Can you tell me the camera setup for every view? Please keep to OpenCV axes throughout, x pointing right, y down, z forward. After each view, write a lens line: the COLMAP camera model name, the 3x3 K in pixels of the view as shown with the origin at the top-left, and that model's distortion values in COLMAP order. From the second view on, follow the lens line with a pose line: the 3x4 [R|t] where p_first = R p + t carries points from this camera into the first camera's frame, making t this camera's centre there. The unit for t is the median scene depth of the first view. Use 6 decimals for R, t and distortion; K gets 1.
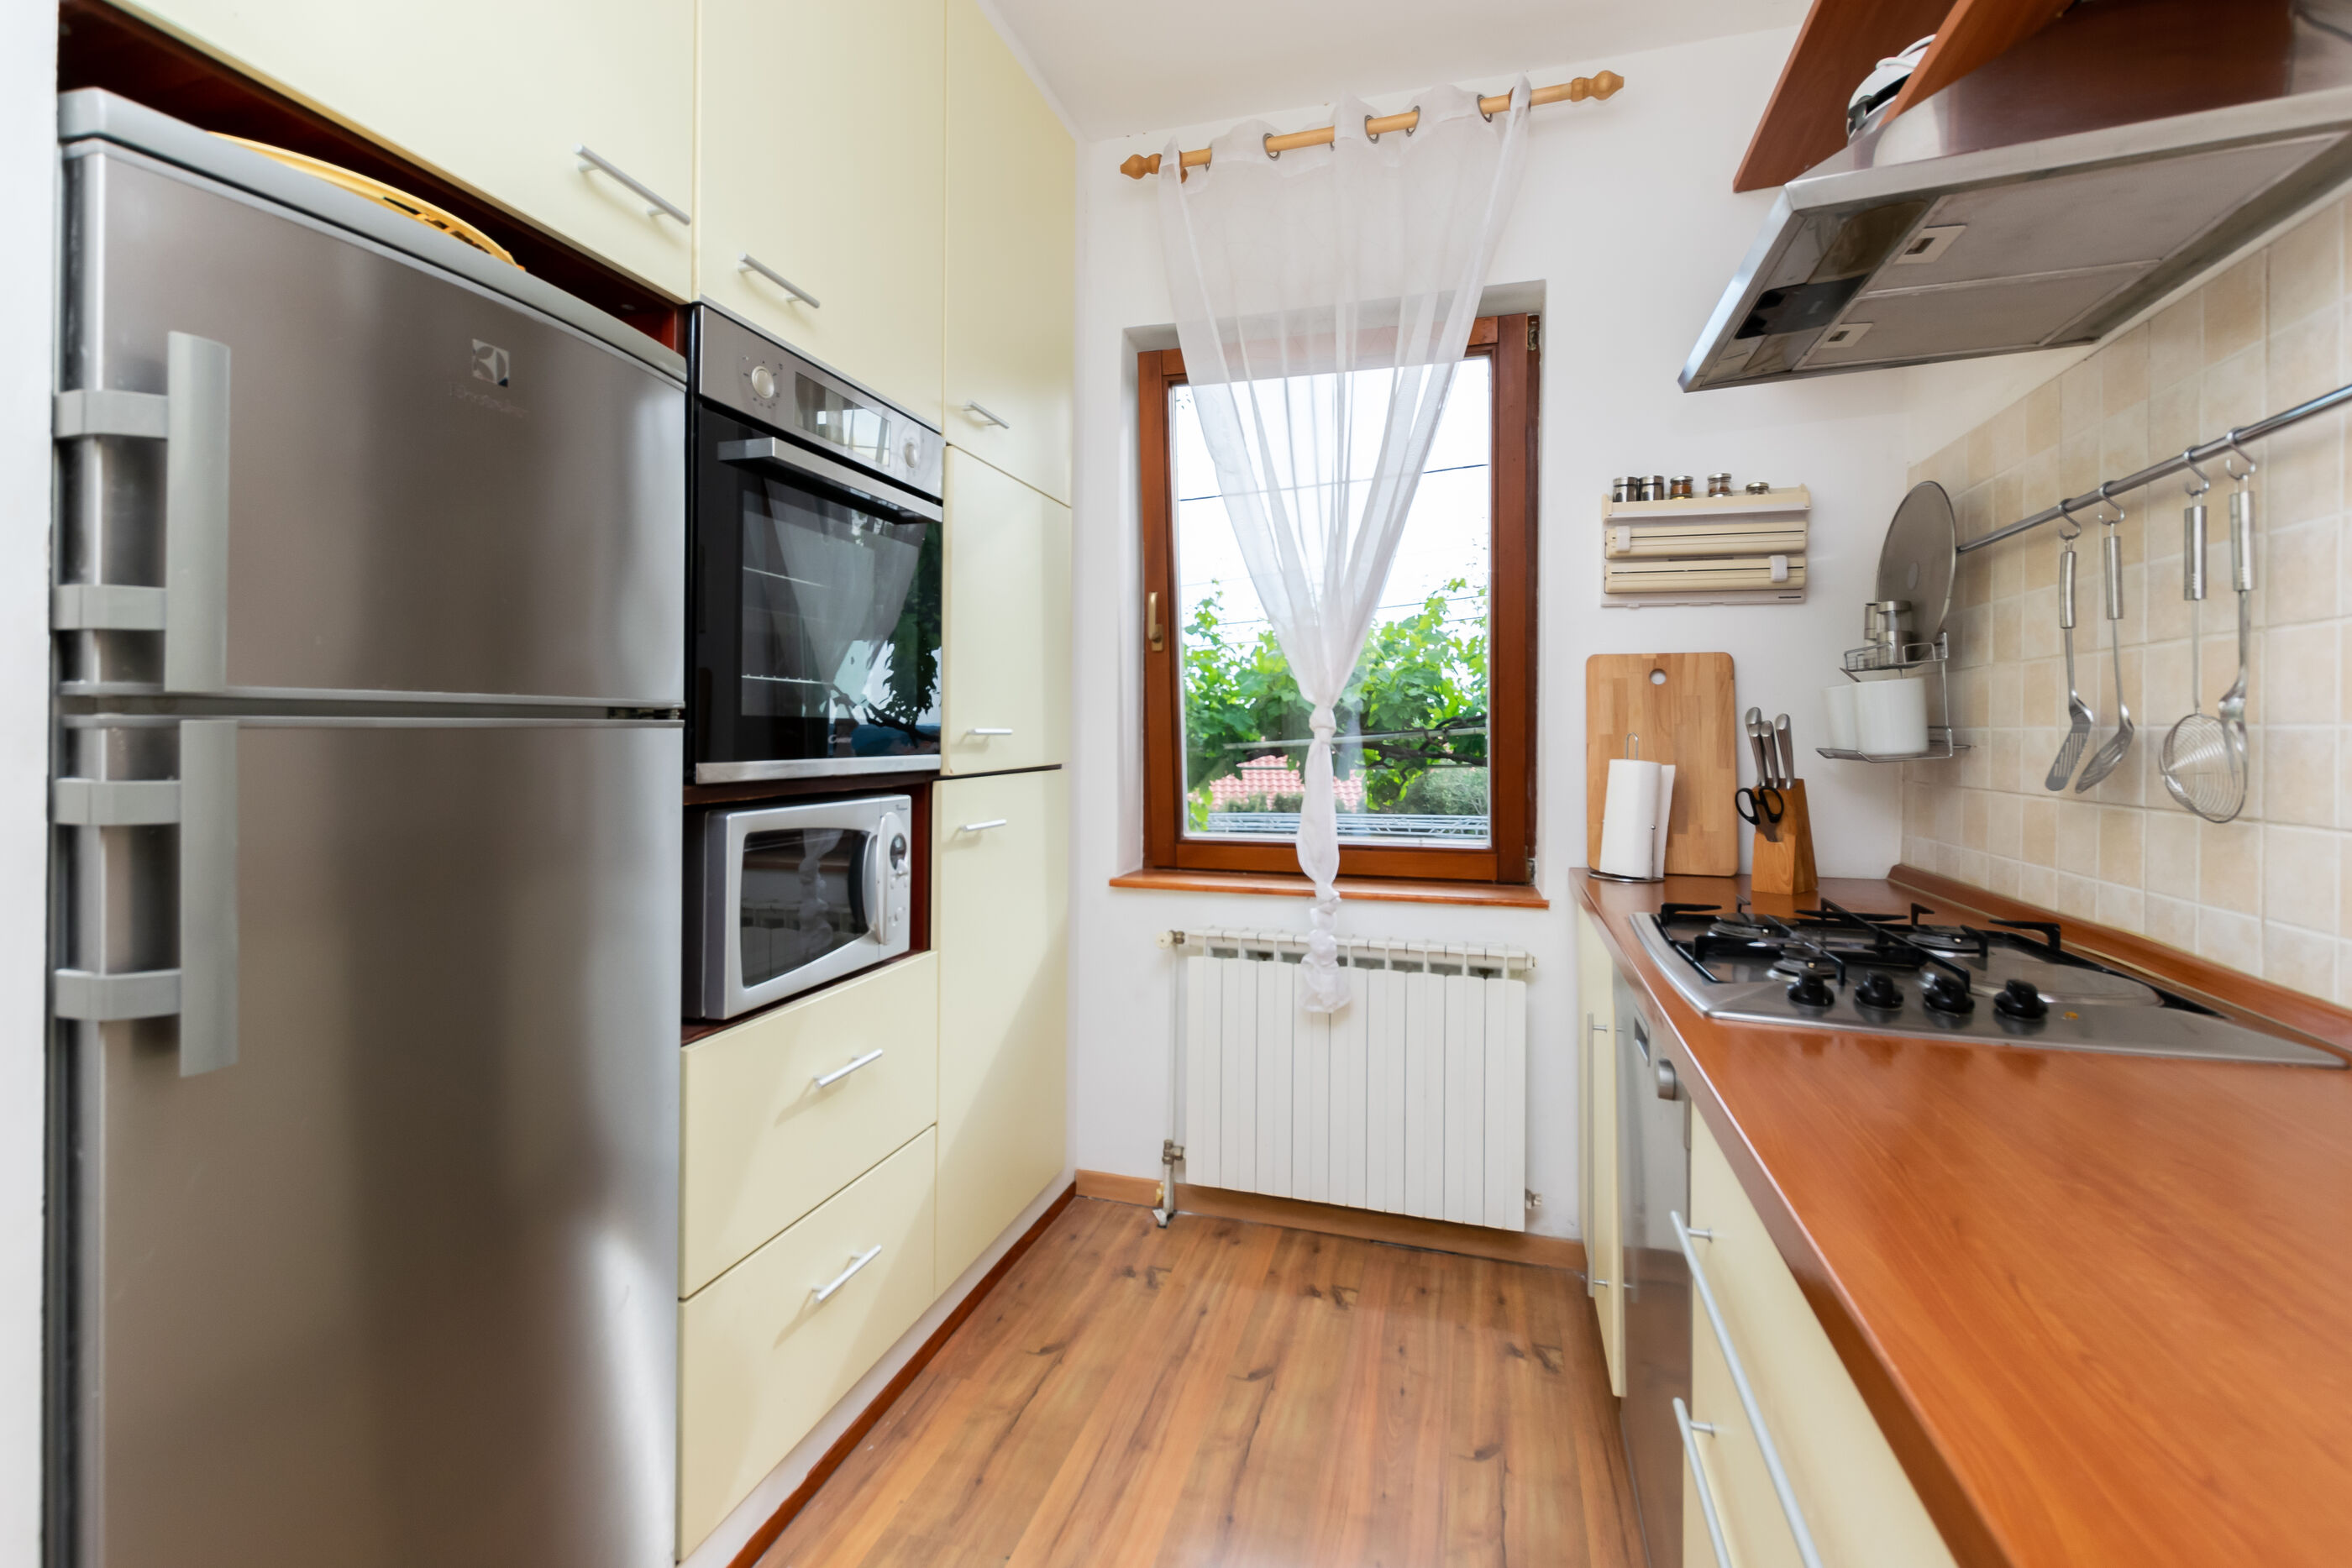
lens RADIAL K [[981.9, 0, 1164.6], [0, 981.9, 745.1], [0, 0, 1]] dist [0.002476, 0.000247]
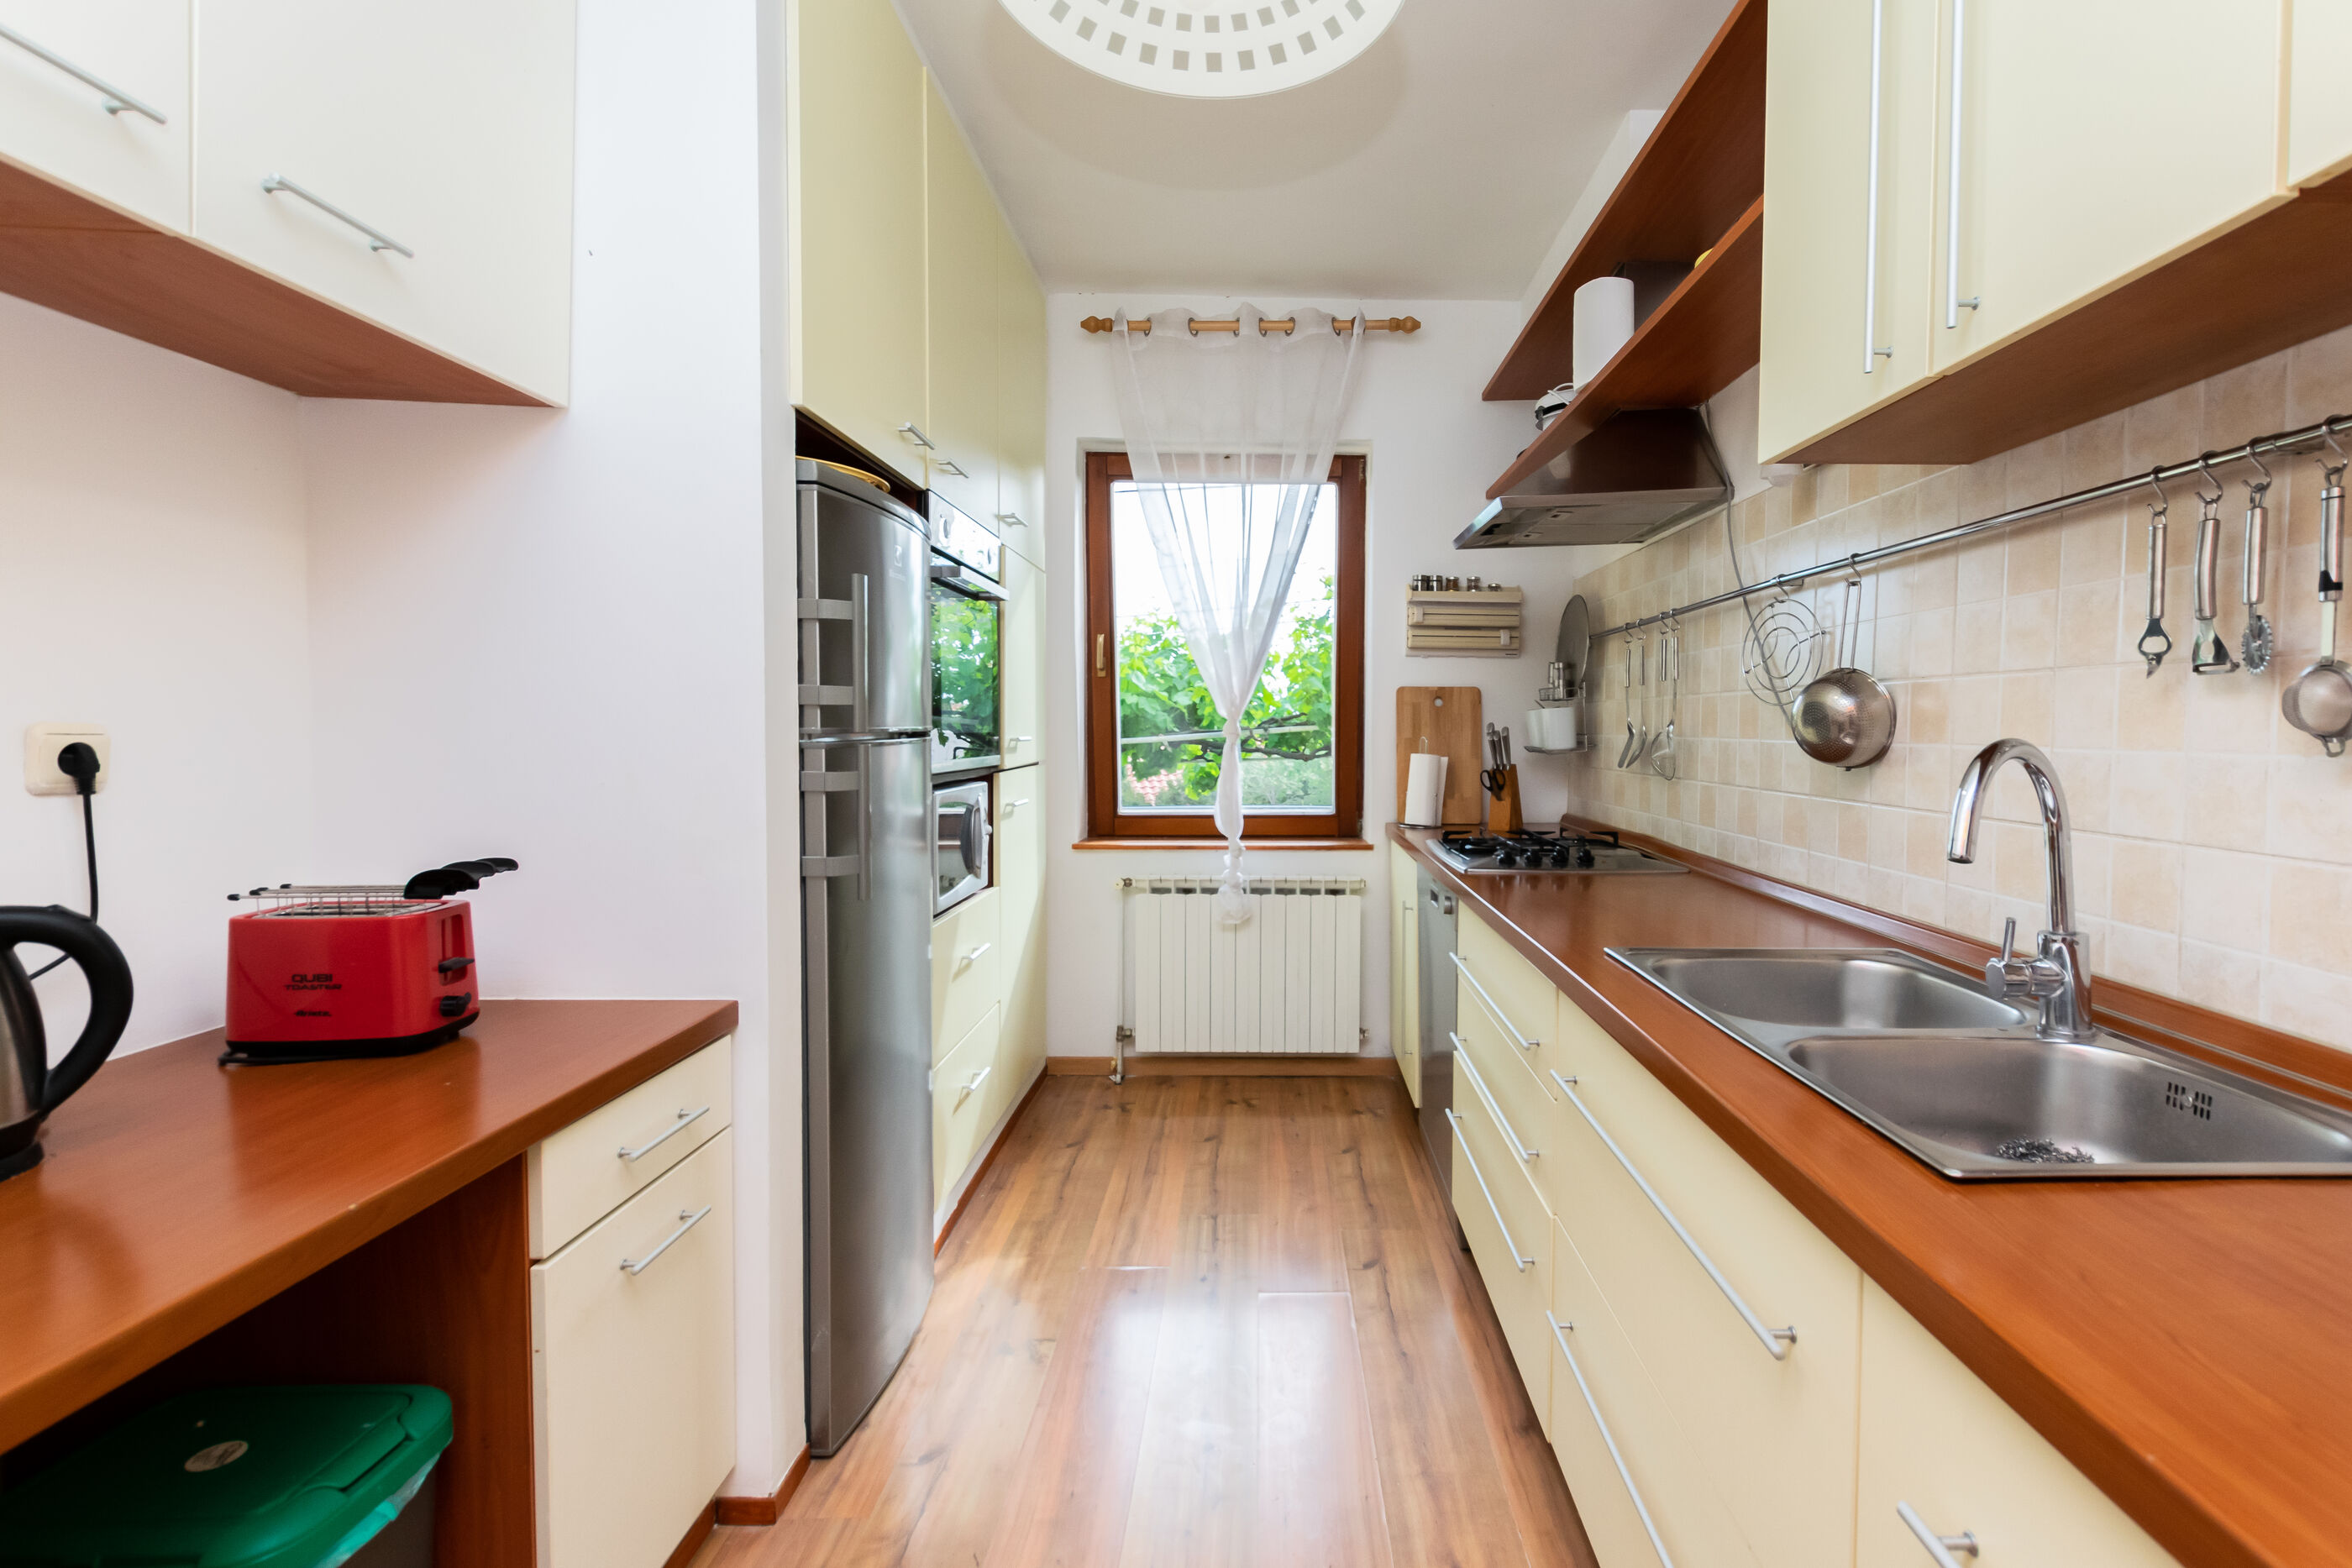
lens RADIAL K [[1076.8, 0, 1193.4], [0, 1076.8, 786.5], [0, 0, 1]] dist [0.004531, 0.000479]
pose [[0.967413, -0.016166, 0.252687, -0.323512], [0.004913, 0.998970, 0.045101, -0.012379], [-0.253156, -0.042389, 0.966496, -0.589737]]
